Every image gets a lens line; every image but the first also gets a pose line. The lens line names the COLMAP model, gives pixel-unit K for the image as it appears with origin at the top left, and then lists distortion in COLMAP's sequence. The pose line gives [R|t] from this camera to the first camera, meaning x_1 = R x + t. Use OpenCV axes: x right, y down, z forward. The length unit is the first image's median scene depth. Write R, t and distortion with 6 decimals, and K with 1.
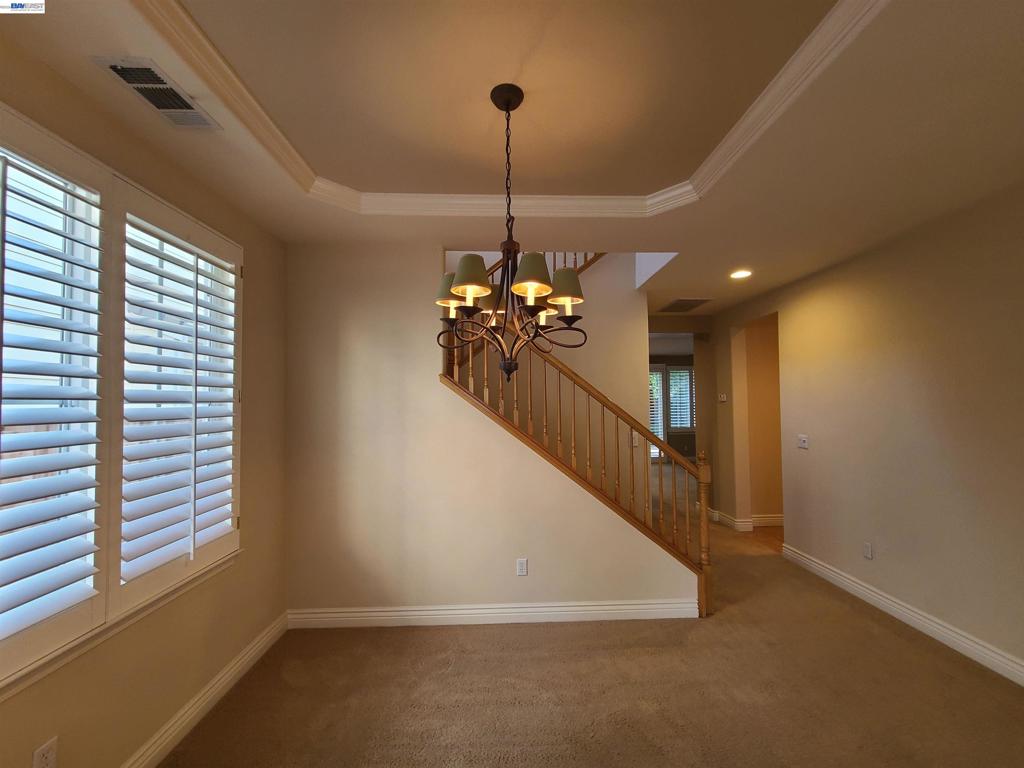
lens RADIAL K [[417.6, 0, 517.0], [0, 417.6, 392.7], [0, 0, 1]] dist [0.000534, 0.000257]
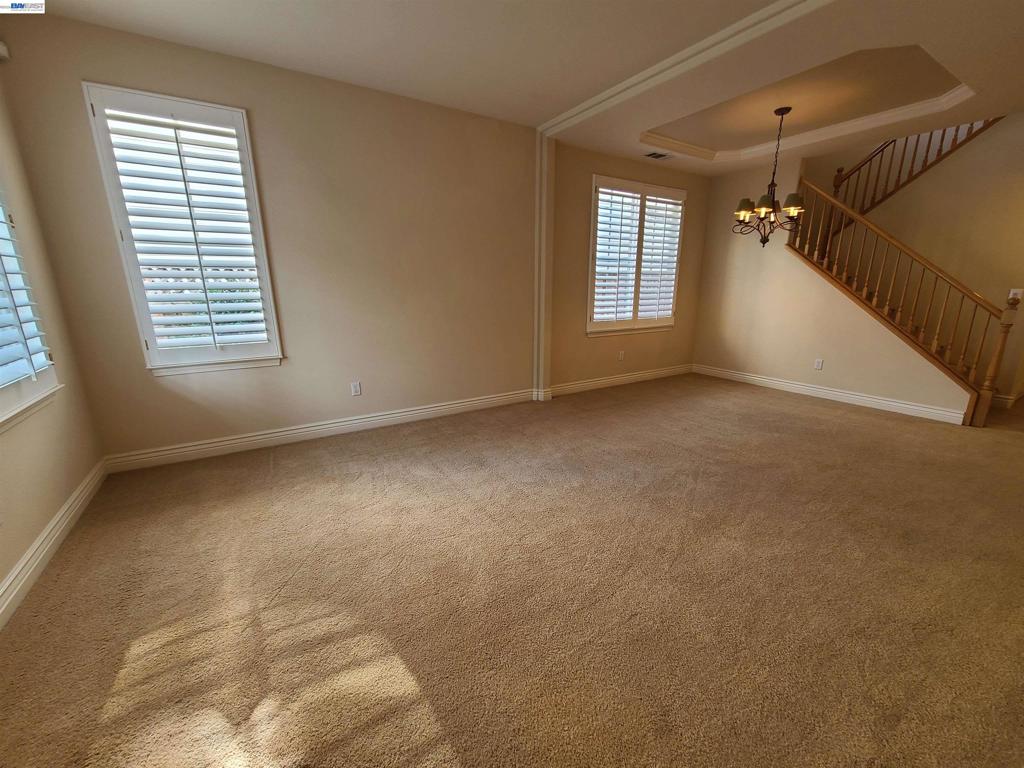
lens RADIAL K [[417.6, 0, 517.0], [0, 417.6, 392.7], [0, 0, 1]] dist [0.000534, 0.000257]
pose [[0.507860, 0.226133, -0.831229, 1.047340], [0.018736, 0.961803, 0.273102, 0.068556], [0.861236, -0.154271, 0.484224, -1.098981]]
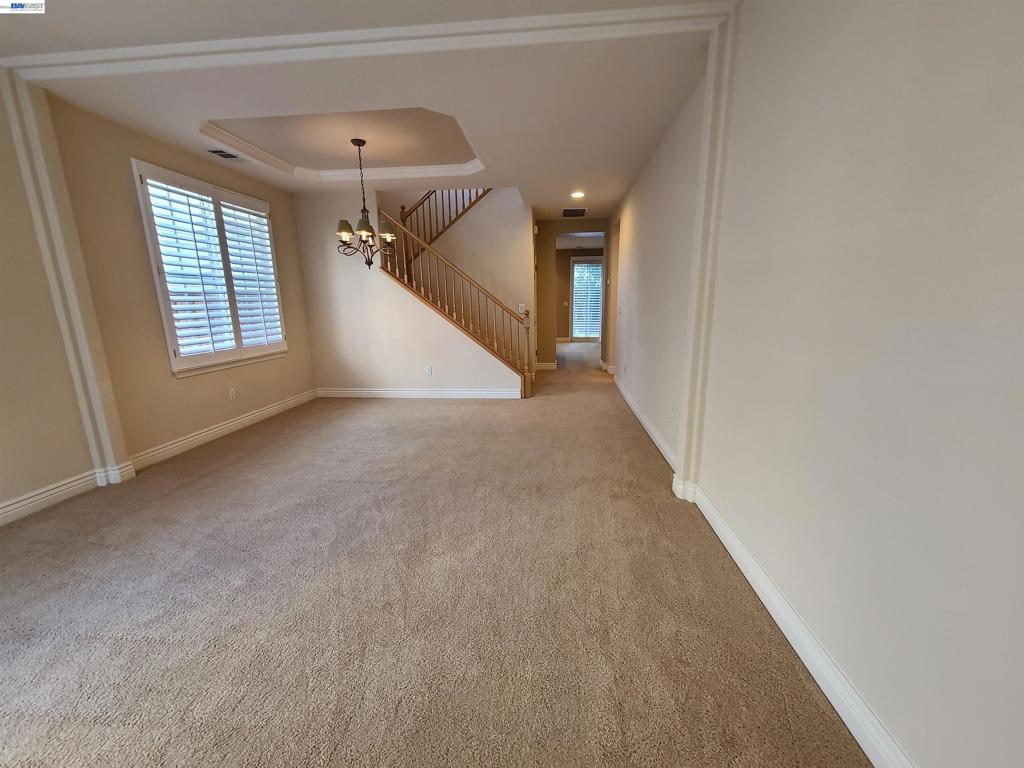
lens RADIAL K [[417.6, 0, 517.0], [0, 417.6, 392.7], [0, 0, 1]] dist [0.000534, 0.000257]
pose [[0.991621, 0.022084, -0.127283, 0.864839], [0.009681, 0.969807, 0.243681, 0.065908], [0.128821, -0.242871, 0.961467, -1.075536]]
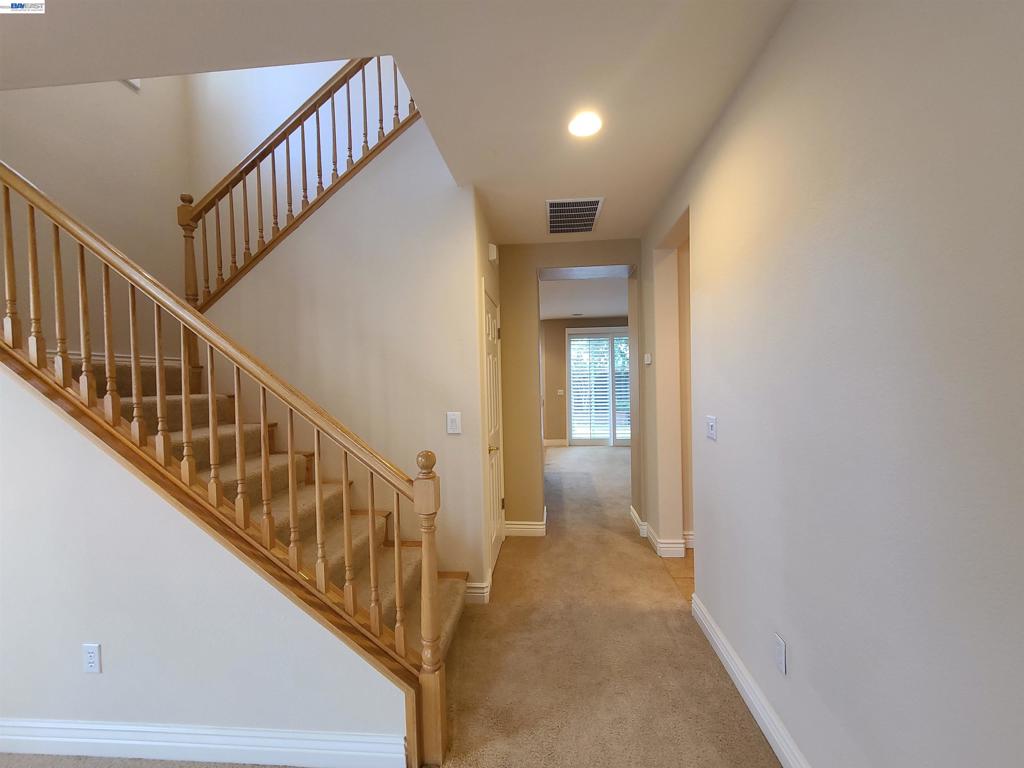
lens RADIAL K [[417.6, 0, 517.0], [0, 417.6, 392.7], [0, 0, 1]] dist [0.000534, 0.000257]
pose [[0.992878, -0.010465, -0.118676, 0.835309], [0.016996, 0.998388, 0.054152, 0.060990], [0.117918, -0.055784, 0.991455, 0.702226]]
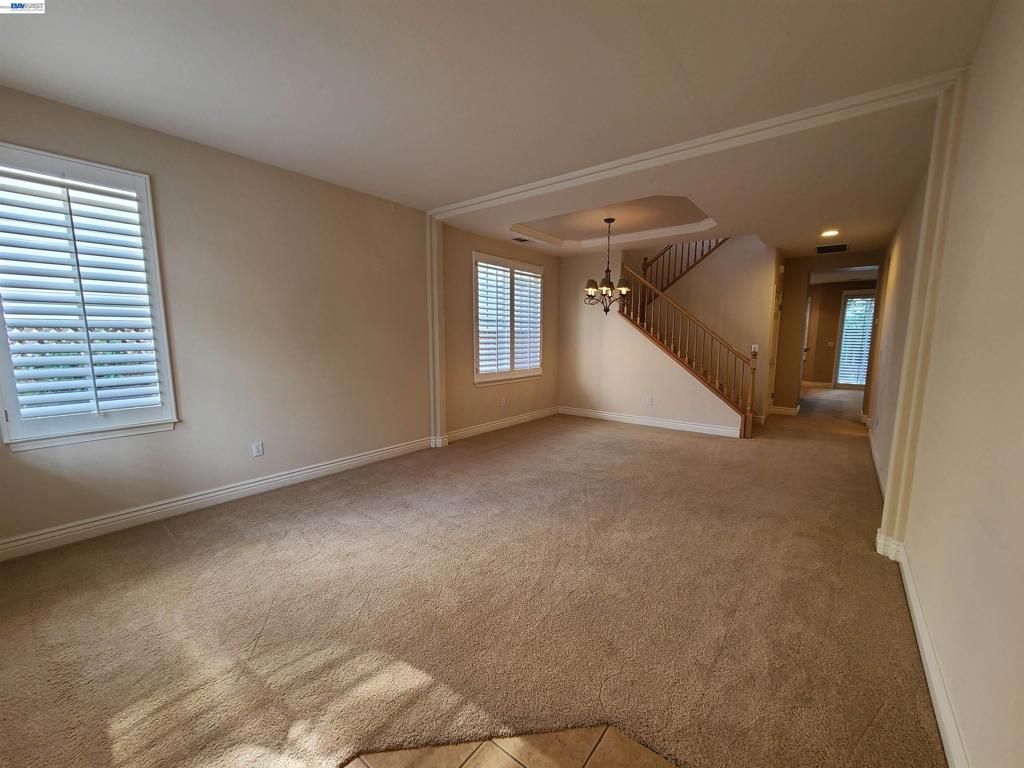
lens RADIAL K [[417.6, 0, 517.0], [0, 417.6, 392.7], [0, 0, 1]] dist [0.000534, 0.000257]
pose [[0.767541, 0.098121, -0.633446, 1.106696], [0.007310, 0.986810, 0.161715, 0.027230], [0.640958, -0.128753, 0.756700, -1.392333]]
